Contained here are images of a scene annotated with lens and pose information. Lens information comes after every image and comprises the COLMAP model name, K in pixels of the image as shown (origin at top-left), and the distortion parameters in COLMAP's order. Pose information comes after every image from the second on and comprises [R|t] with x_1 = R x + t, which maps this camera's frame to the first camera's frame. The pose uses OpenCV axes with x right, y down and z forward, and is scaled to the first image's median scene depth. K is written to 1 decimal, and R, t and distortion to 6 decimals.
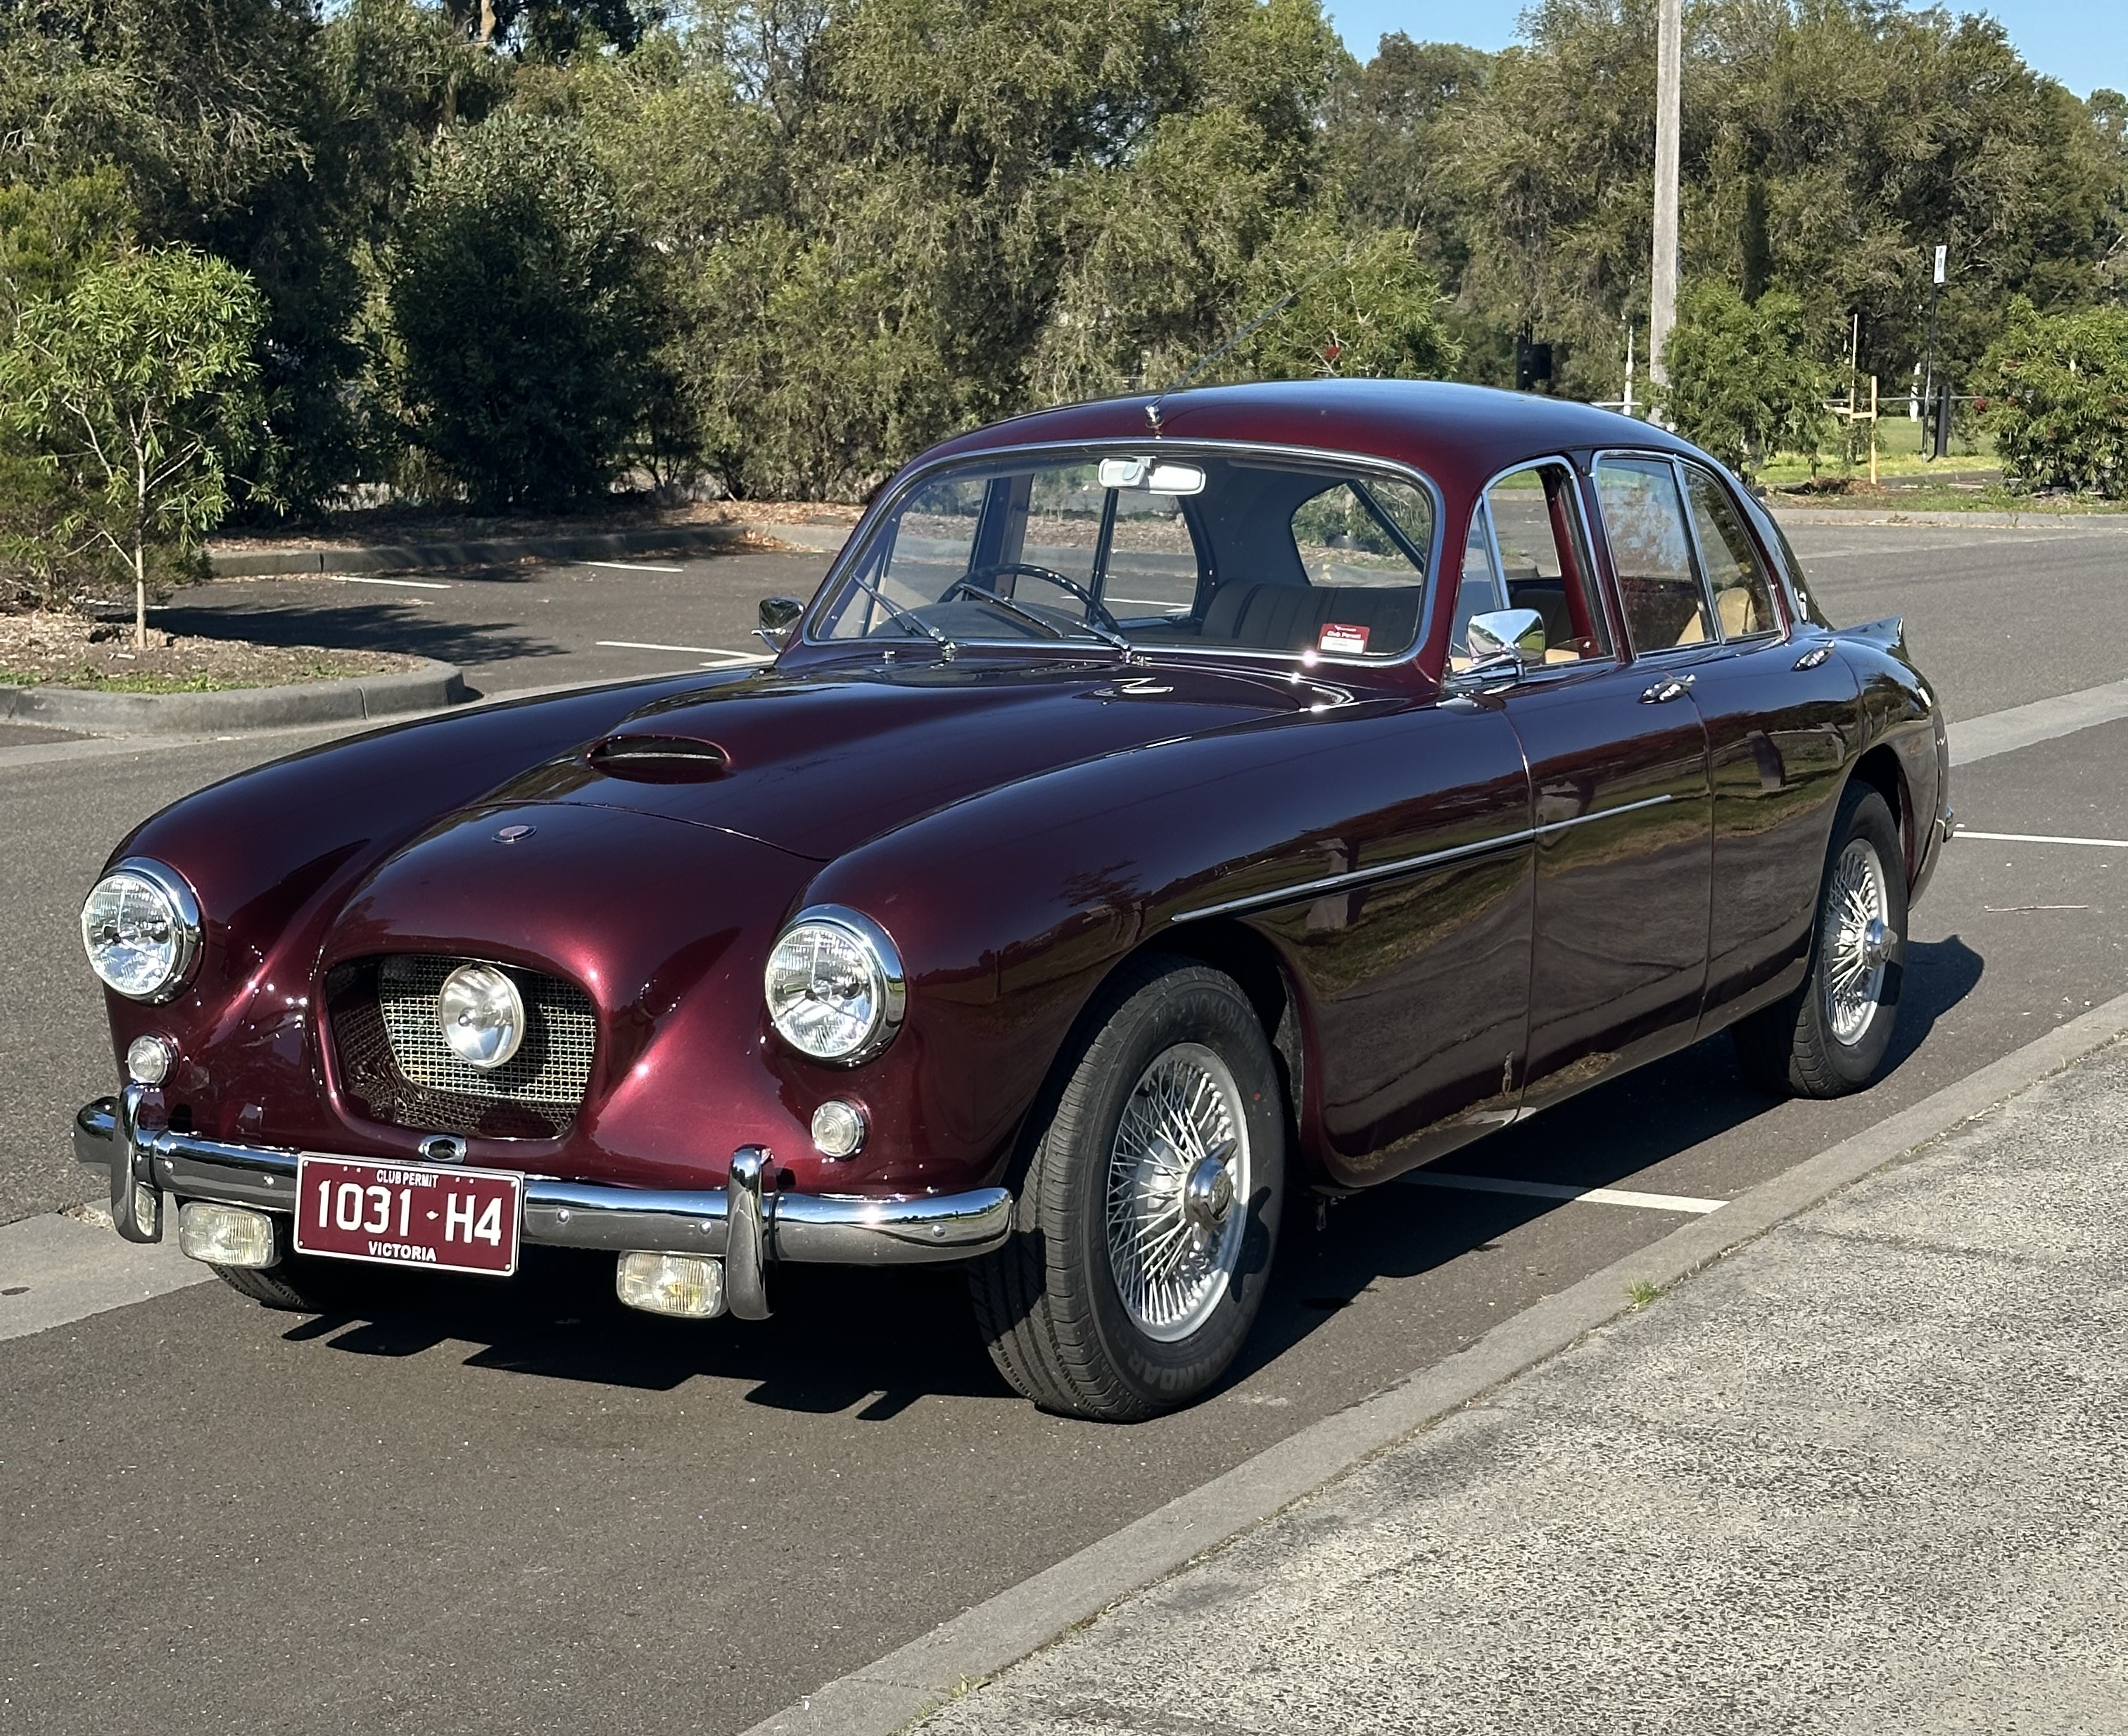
lens RADIAL K [[3879.5, 0, 1030.3], [0, 3879.5, 1066.0], [0, 0, 1]] dist [0.154344, 0.000000]
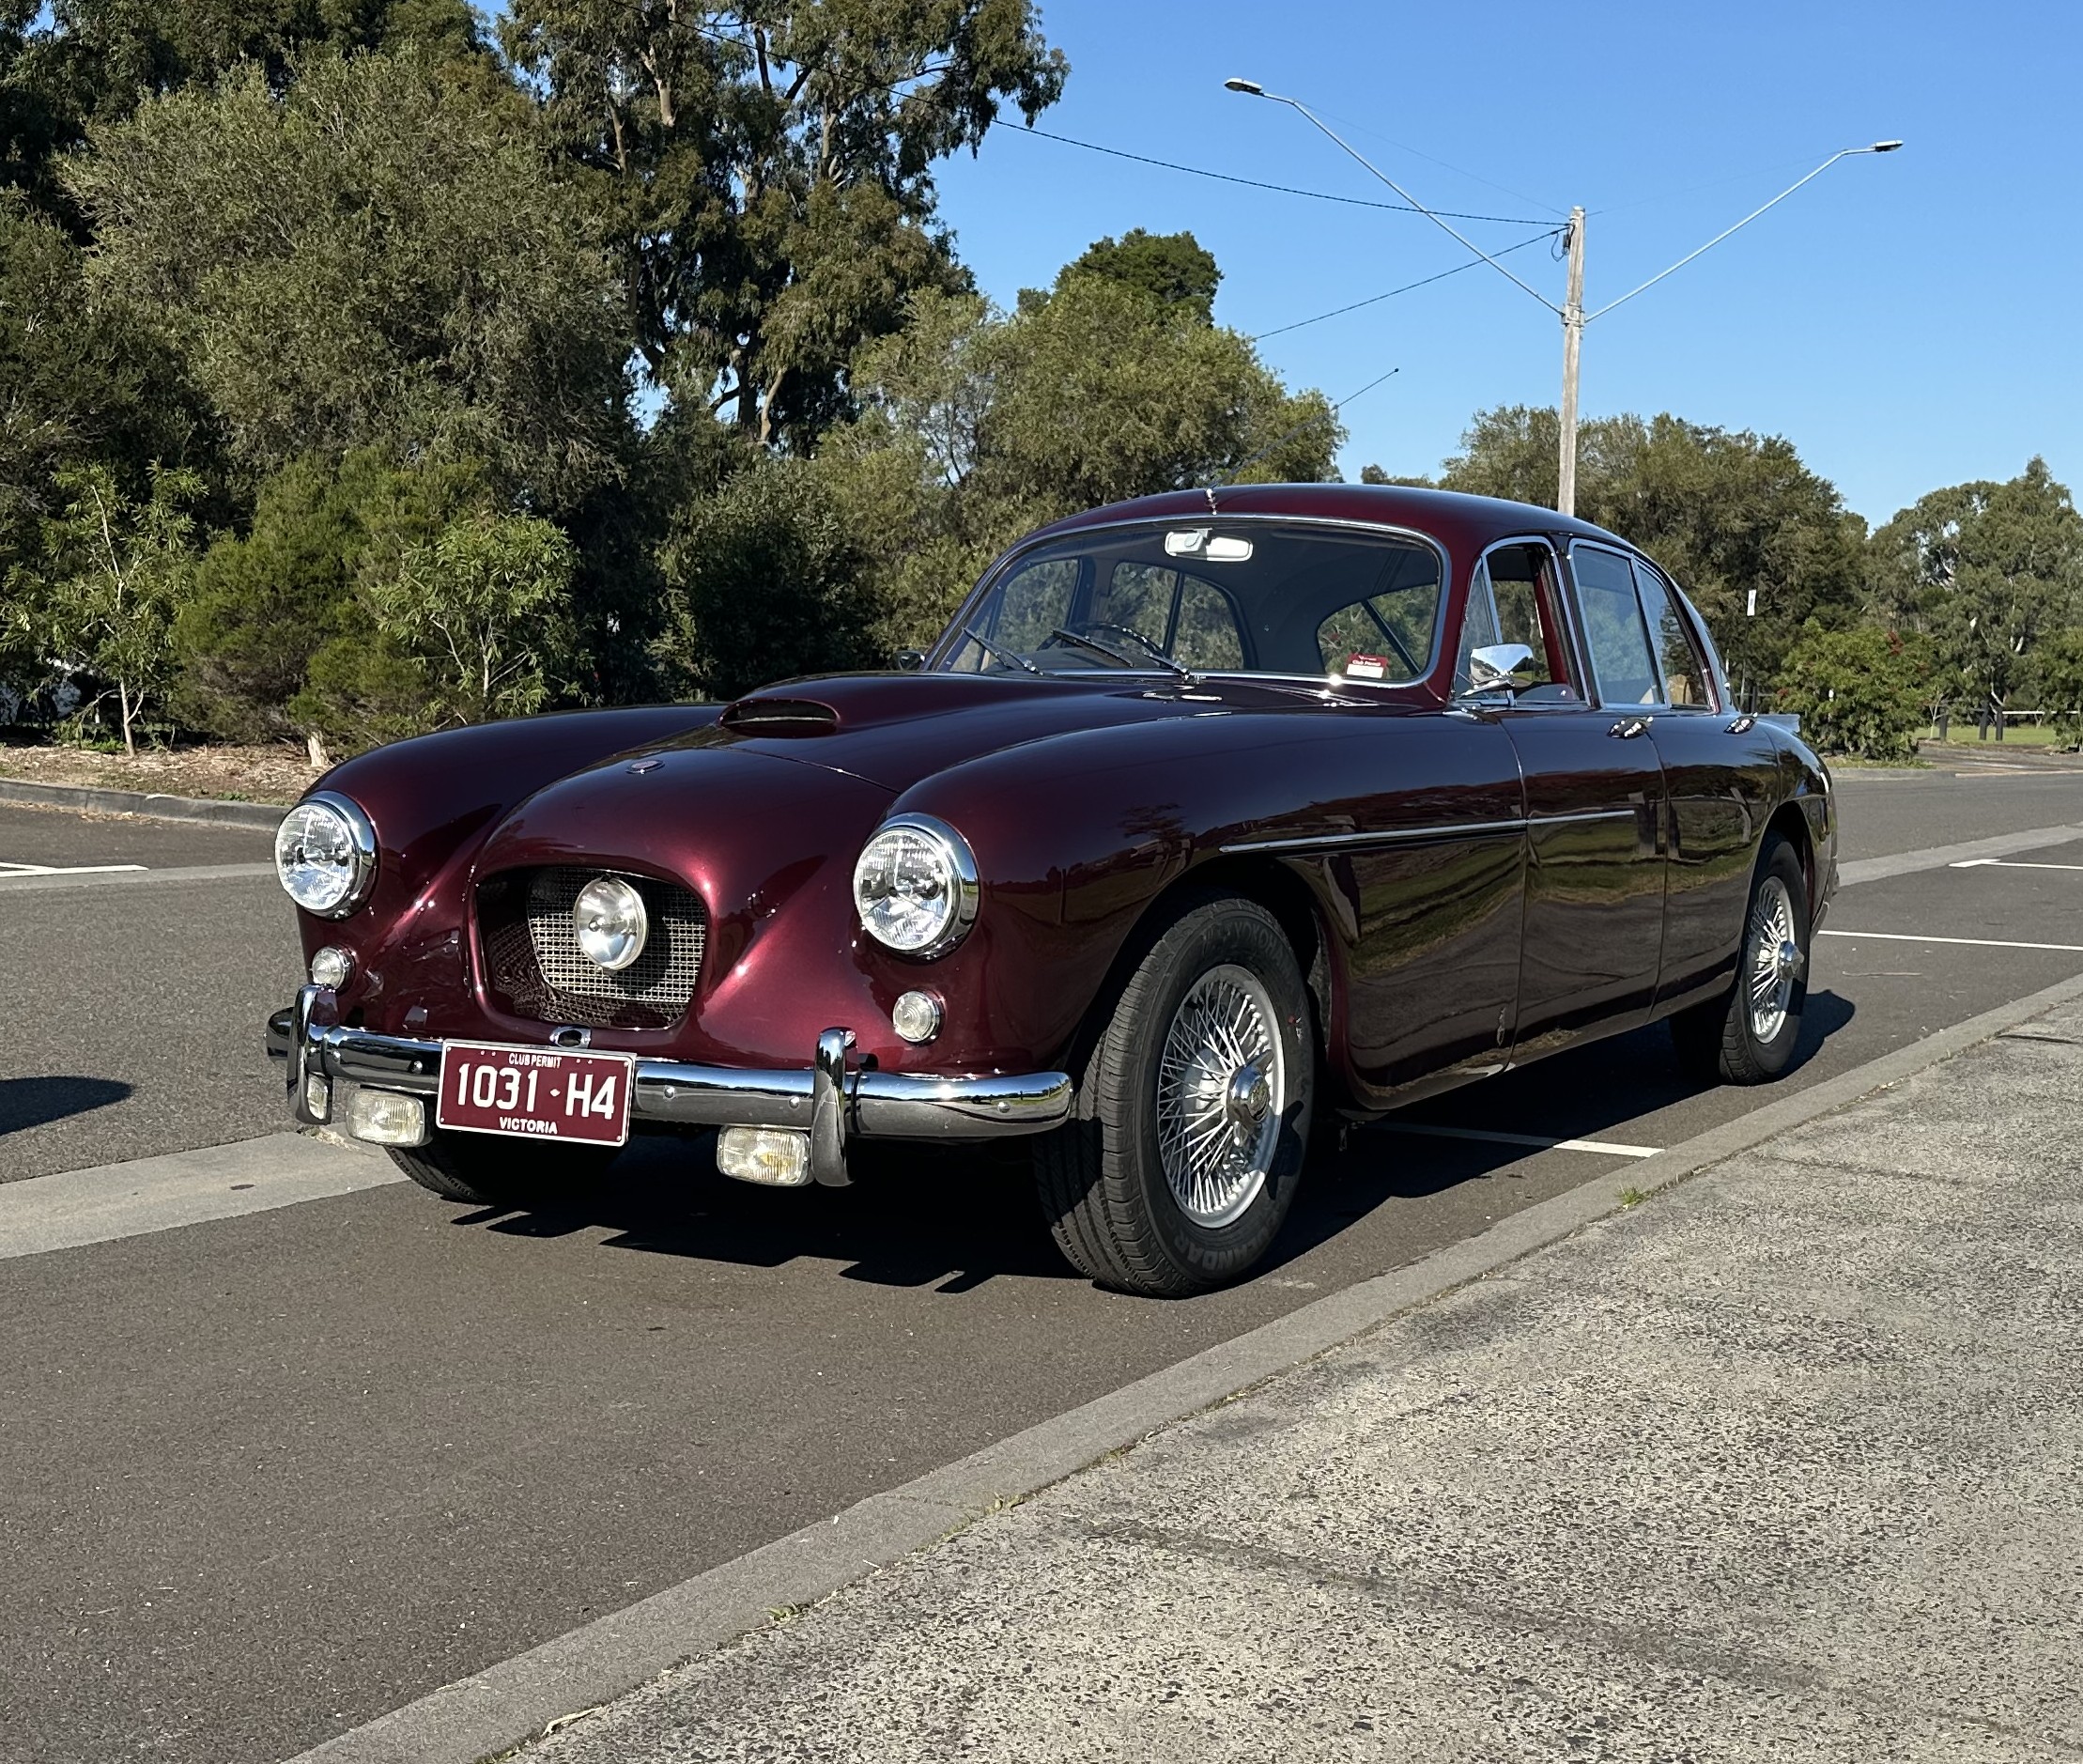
lens RADIAL K [[2615.4, 0, 1064.5], [0, 2615.4, 964.7], [0, 0, 1]] dist [0.119612, 0.000000]
pose [[0.999579, 0.017848, -0.022878, 0.009129], [-0.019450, 0.997228, -0.071822, 0.050962], [0.021533, 0.072236, 0.997155, 0.236605]]
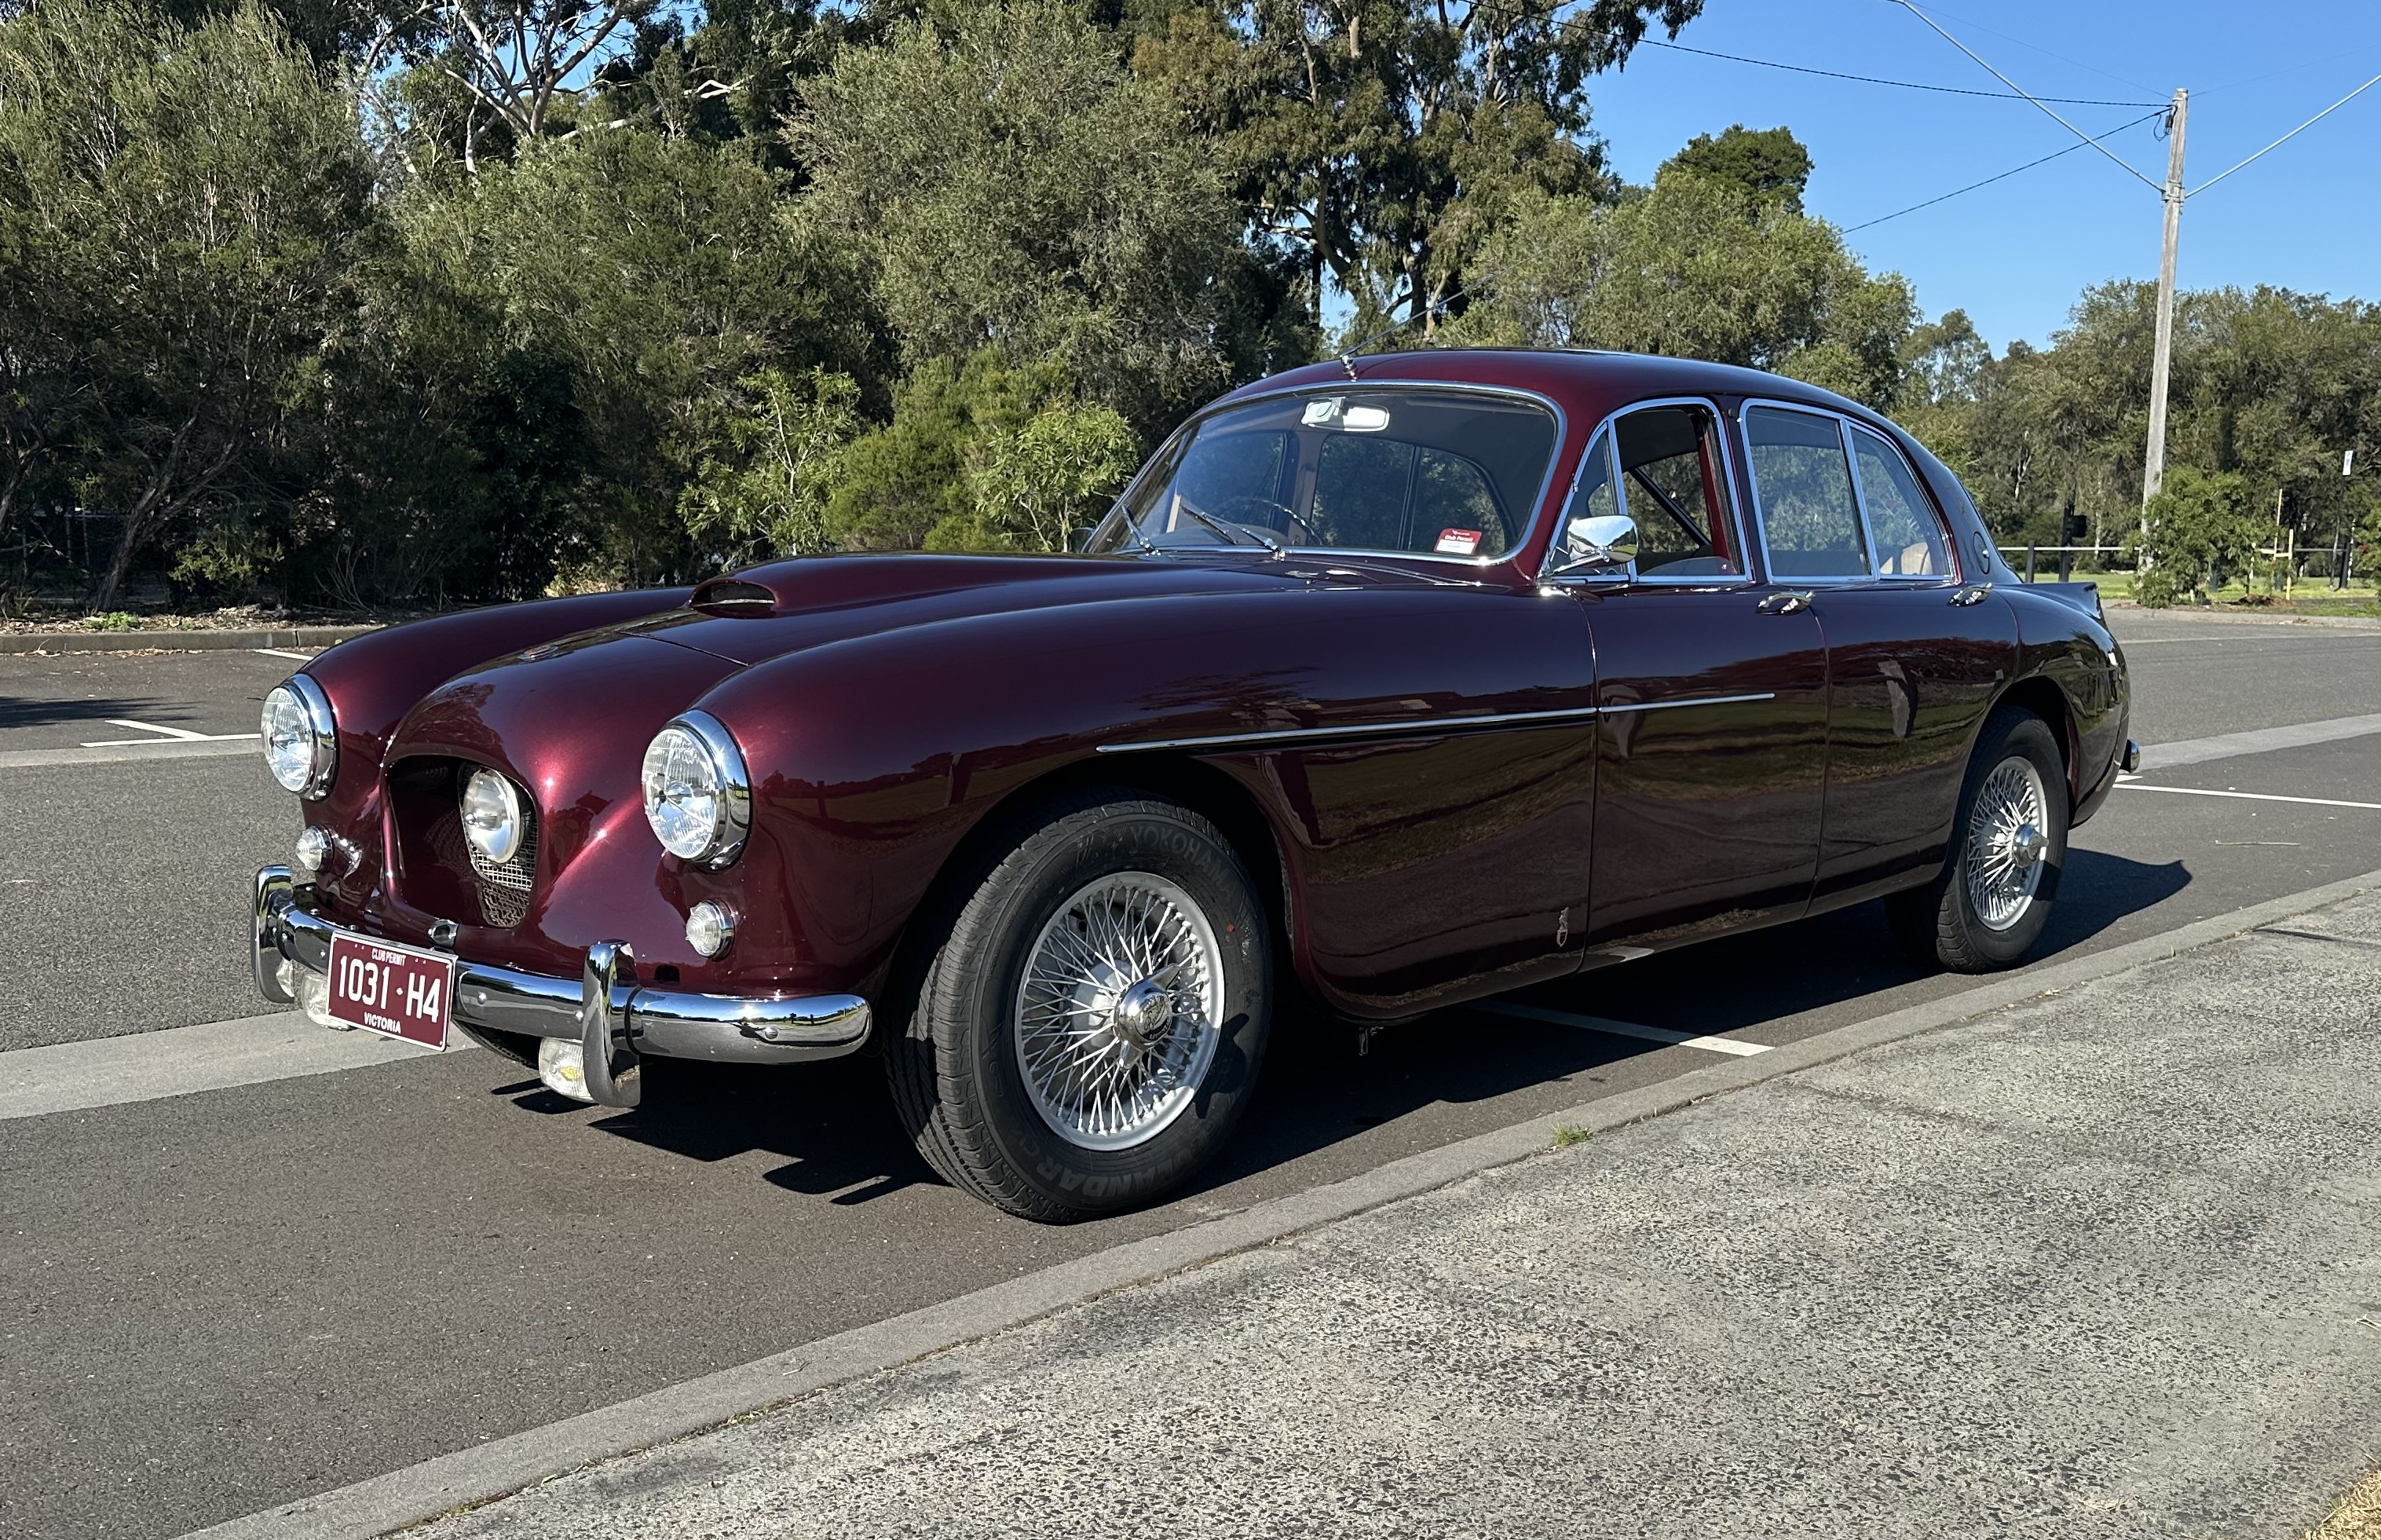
lens RADIAL K [[2179.7, 0, 1262.0], [0, 2179.7, 985.0], [0, 0, 1]] dist [0.040432, 0.000000]
pose [[0.972089, 0.055493, -0.227953, 0.214303], [-0.050612, 0.998348, 0.027207, 0.007125], [0.229086, -0.014910, 0.973292, 0.435862]]
